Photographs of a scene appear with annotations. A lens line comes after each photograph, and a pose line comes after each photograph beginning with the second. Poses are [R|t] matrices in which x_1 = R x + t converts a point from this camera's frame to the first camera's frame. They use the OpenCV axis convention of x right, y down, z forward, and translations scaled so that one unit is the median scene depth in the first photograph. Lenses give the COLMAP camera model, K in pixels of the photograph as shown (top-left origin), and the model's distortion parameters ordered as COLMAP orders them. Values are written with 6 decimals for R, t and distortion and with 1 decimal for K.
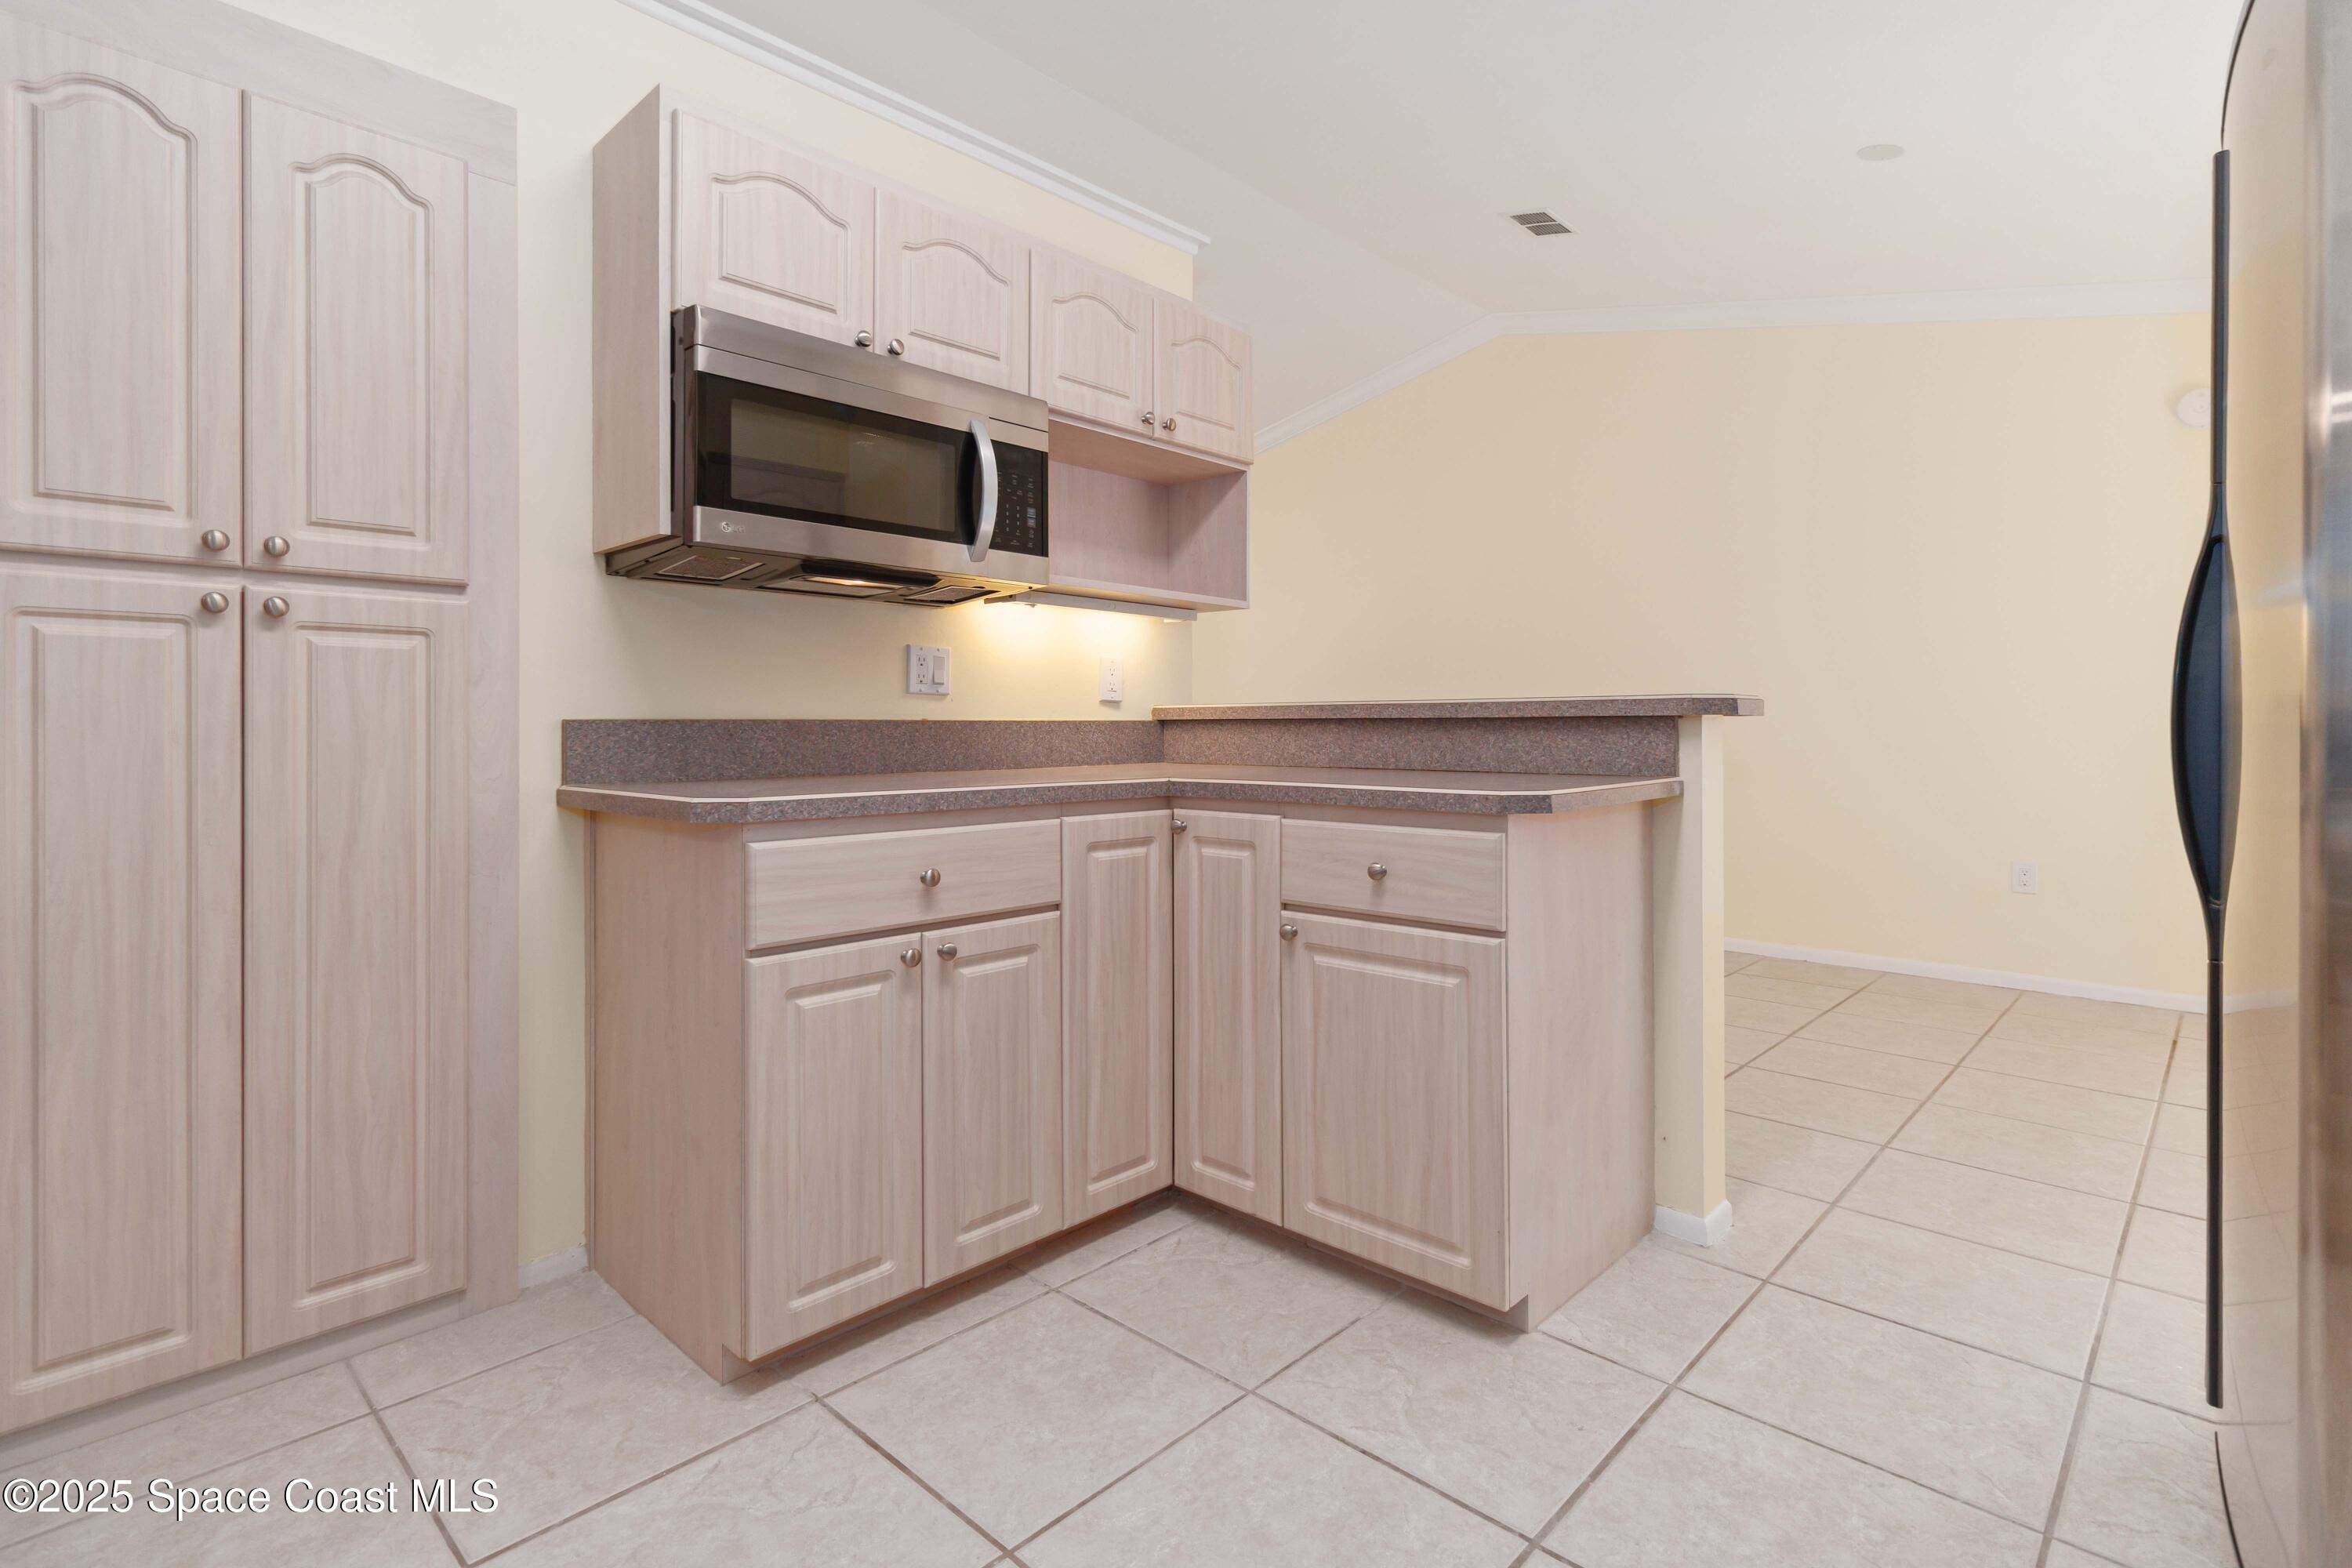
lens RADIAL K [[1120.2, 0, 1182.9], [0, 1120.2, 731.0], [0, 0, 1]] dist [0.000440, 0.000280]
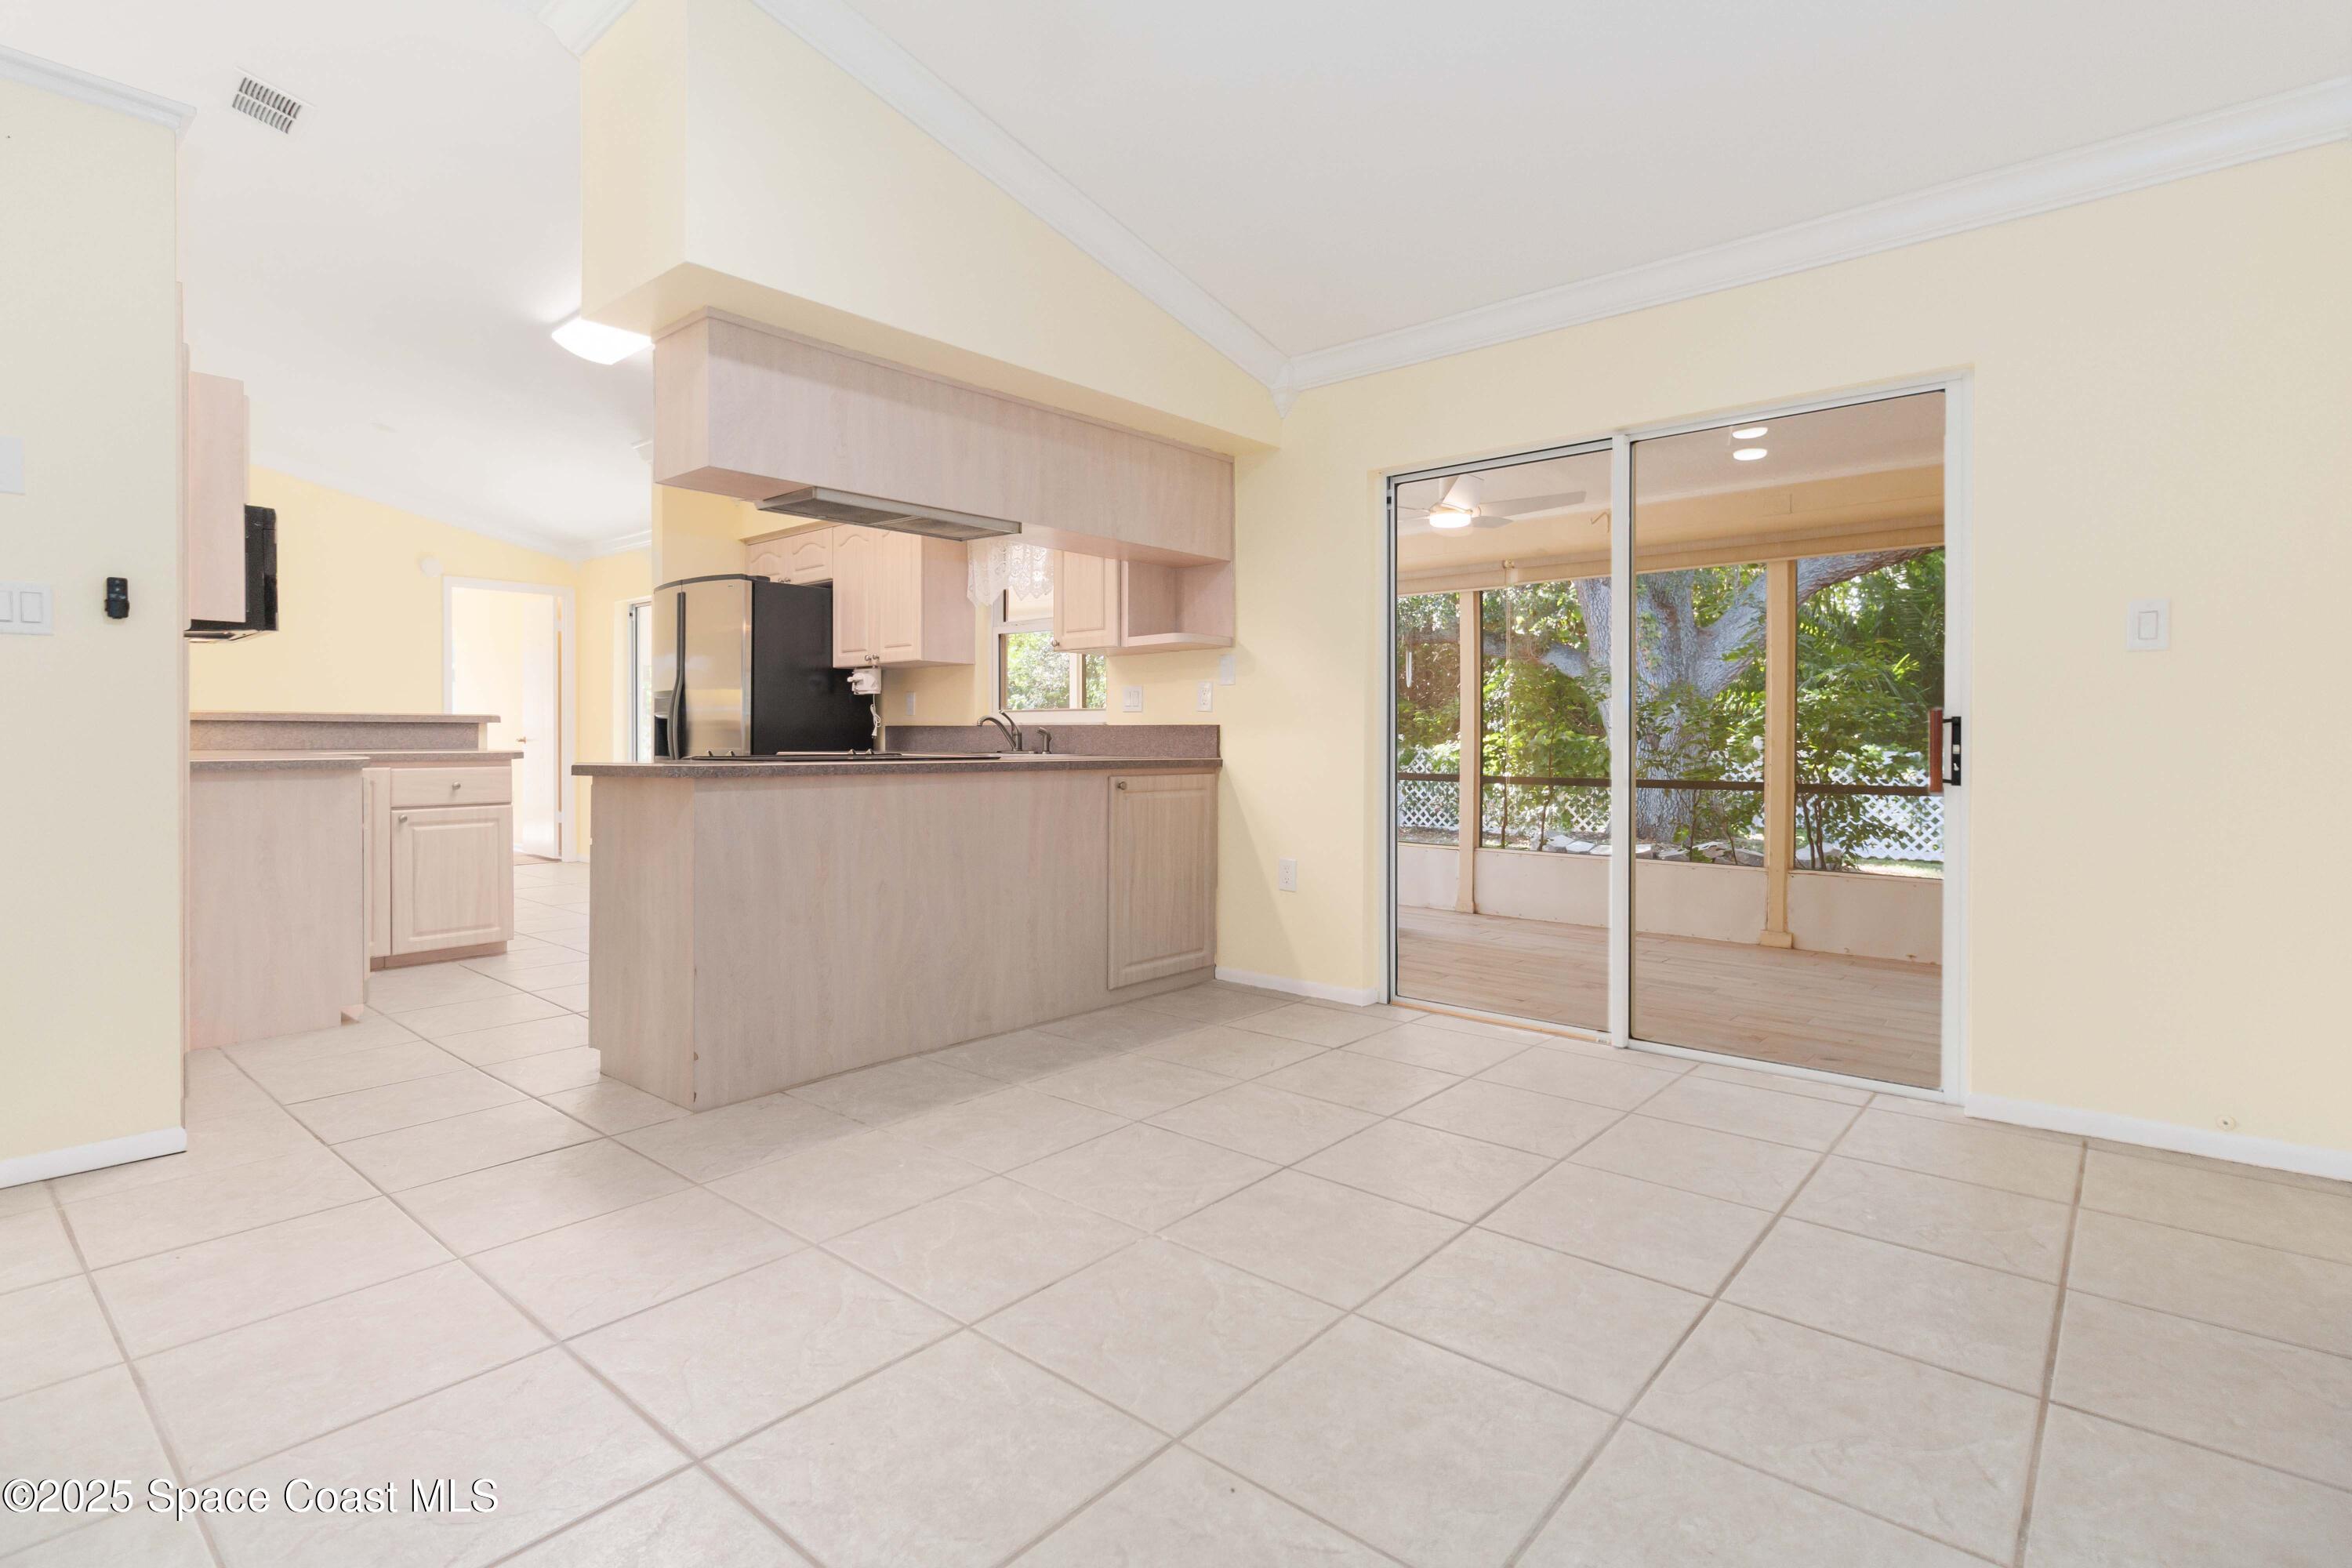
lens RADIAL K [[1133.5, 0, 1182.7], [0, 1133.5, 740.1], [0, 0, 1]] dist [0.002649, 0.000360]
pose [[-0.043068, -0.005705, 0.999056, -2.010122], [-0.000789, 0.999984, 0.005676, 0.008414], [-0.999072, -0.000544, -0.043072, -0.407398]]
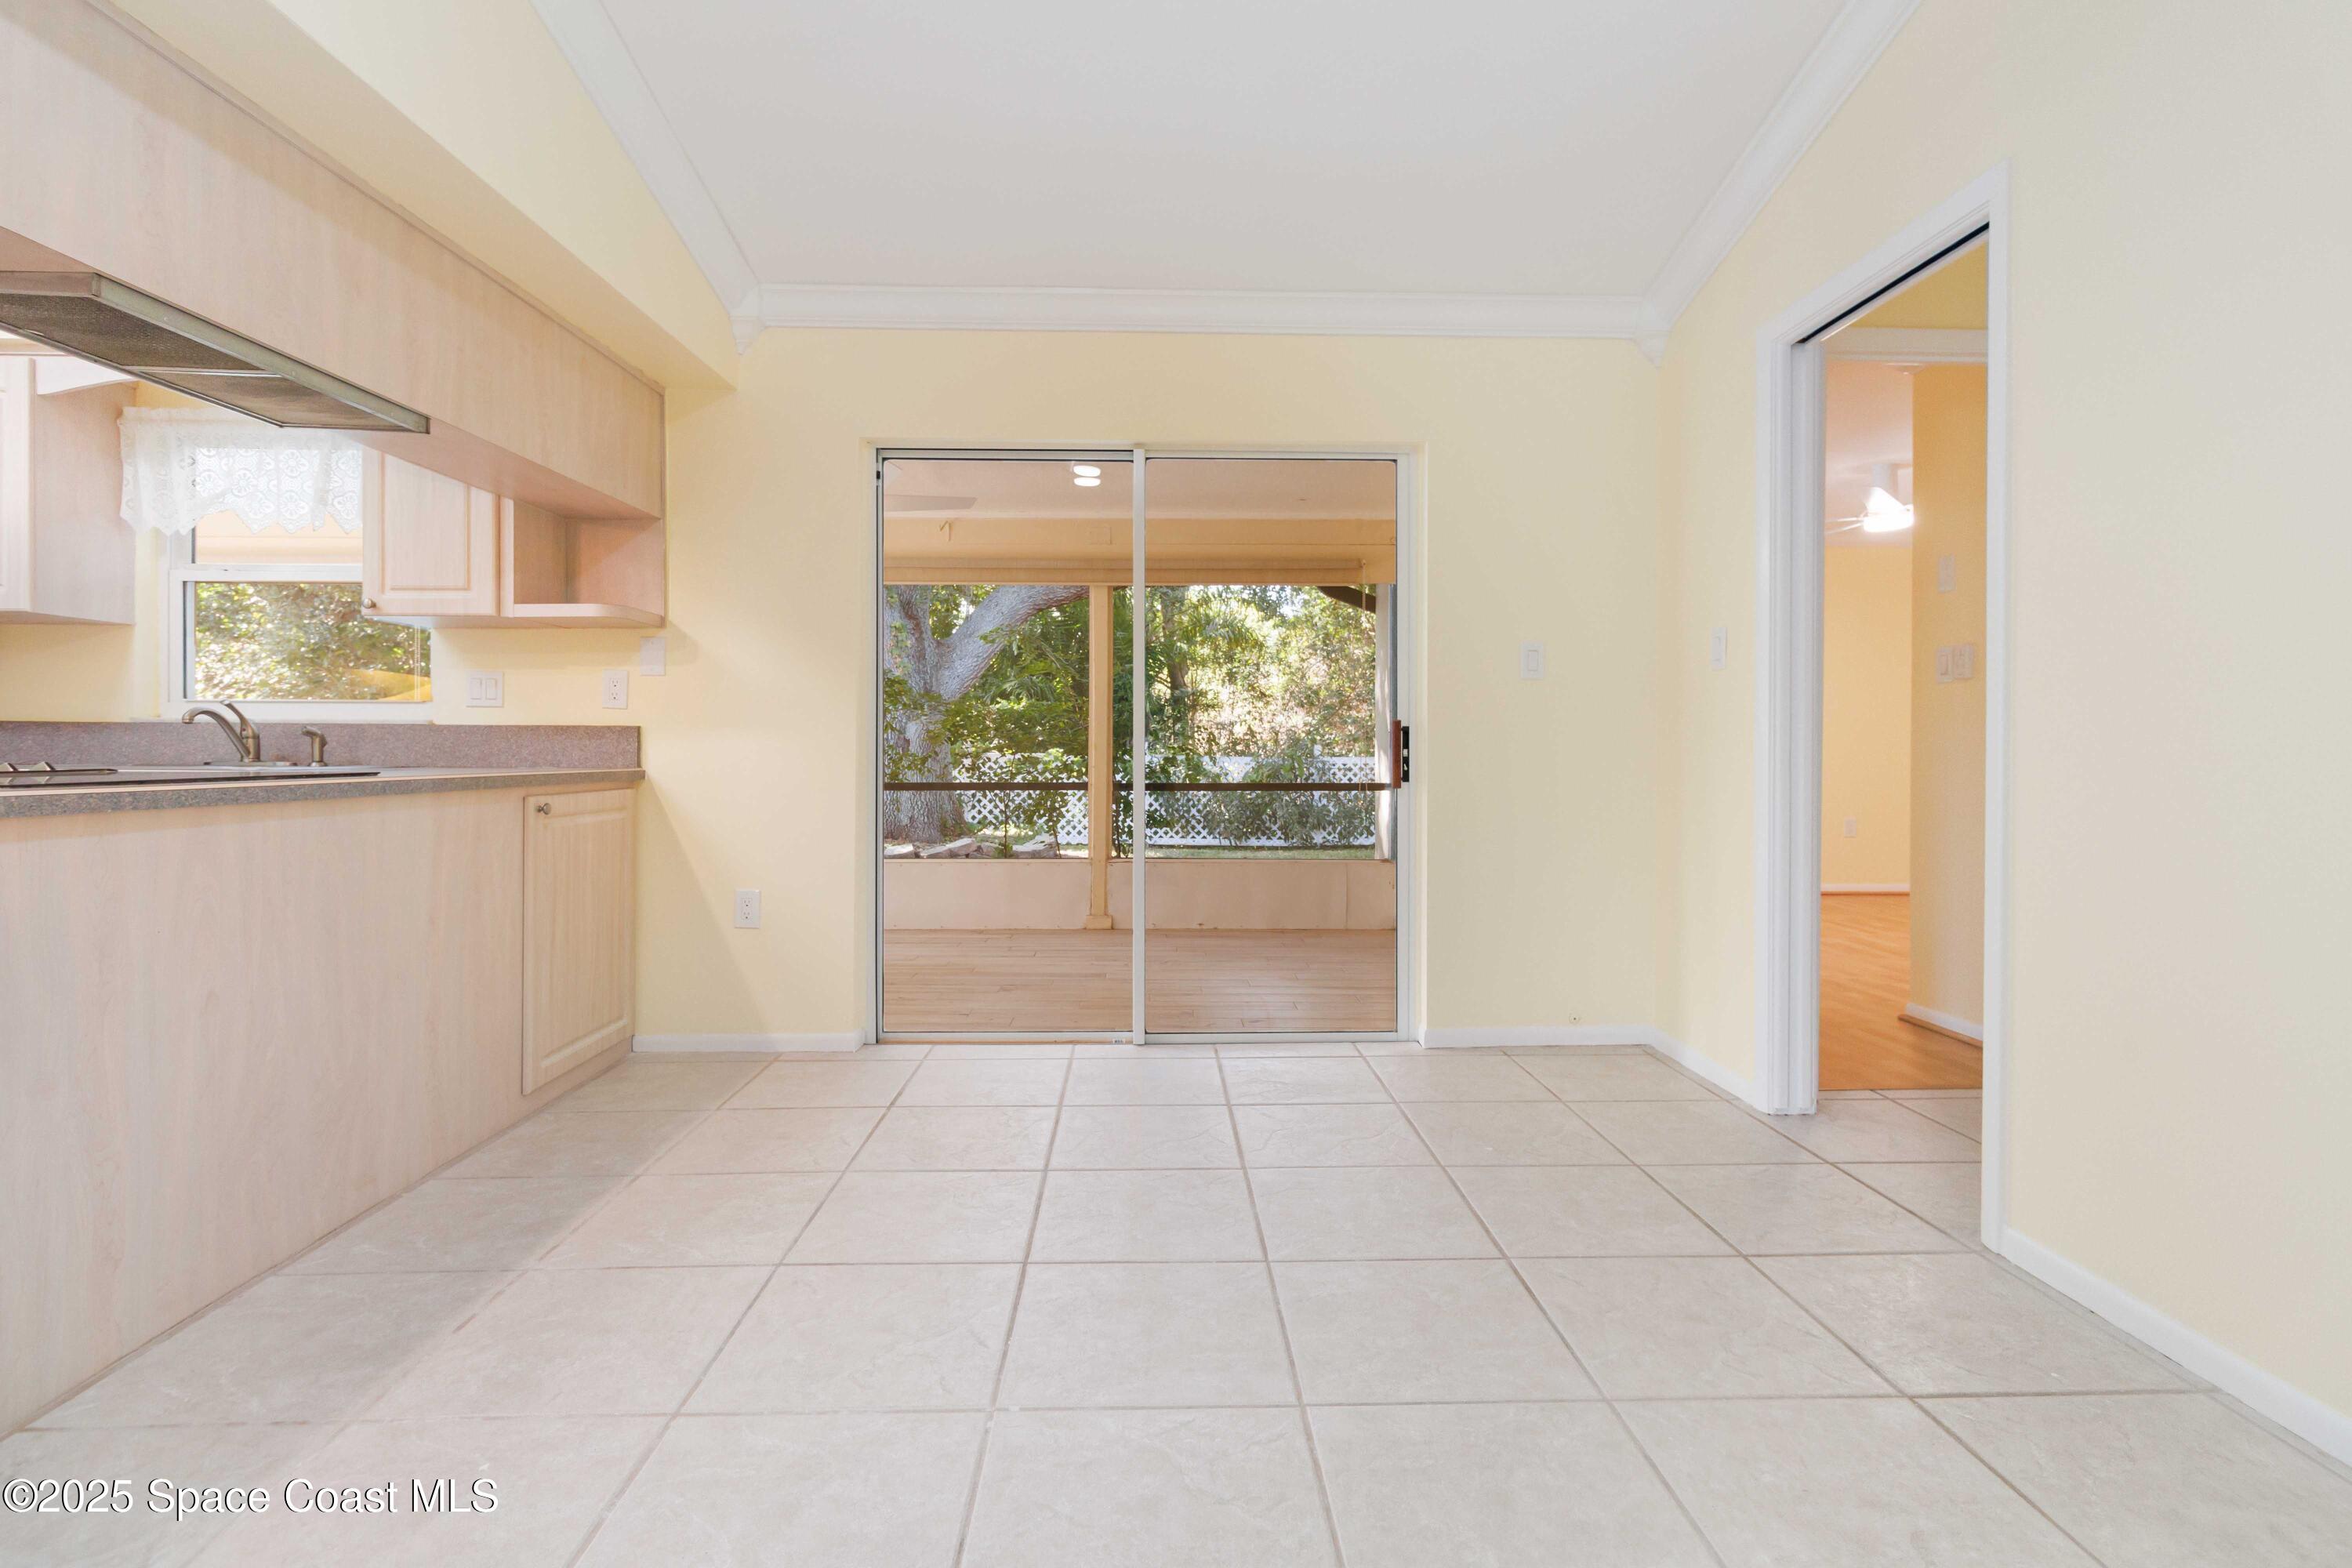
lens RADIAL K [[1105.4, 0, 1181.8], [0, 1105.4, 747.5], [0, 0, 1]] dist [0.001223, 0.000753]
pose [[-0.706296, -0.008296, 0.707868, -1.623990], [-0.005082, 0.999965, 0.006648, 0.008552], [-0.707898, 0.001098, -0.706313, -0.009751]]
